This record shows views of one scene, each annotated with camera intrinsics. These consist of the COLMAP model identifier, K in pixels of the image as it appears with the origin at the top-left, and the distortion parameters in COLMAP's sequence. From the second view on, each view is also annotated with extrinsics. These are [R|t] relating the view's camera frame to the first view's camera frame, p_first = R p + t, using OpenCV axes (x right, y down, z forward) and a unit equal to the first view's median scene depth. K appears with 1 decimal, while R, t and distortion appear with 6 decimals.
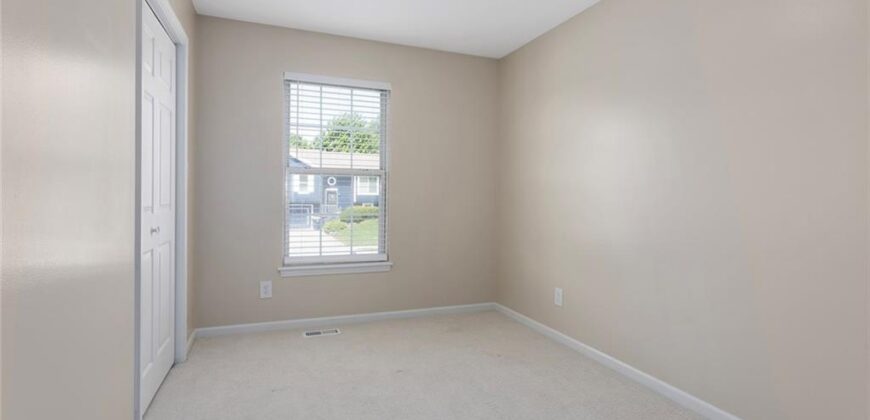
lens RADIAL K [[418.4, 0, 431.2], [0, 418.4, 196.0], [0, 0, 1]] dist [0.001045, 0.000784]
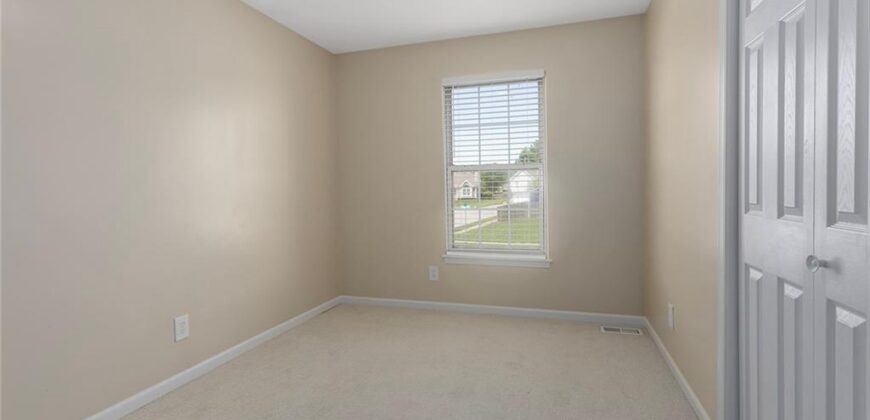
lens RADIAL K [[410.2, 0, 435.0], [0, 410.2, 210.0], [0, 0, 1]] dist [0.000381, 0.000217]
pose [[0.775117, 0.007673, -0.631771, 0.310232], [0.022336, 0.998968, 0.039536, 0.003578], [0.631422, -0.044757, 0.774146, 0.119932]]
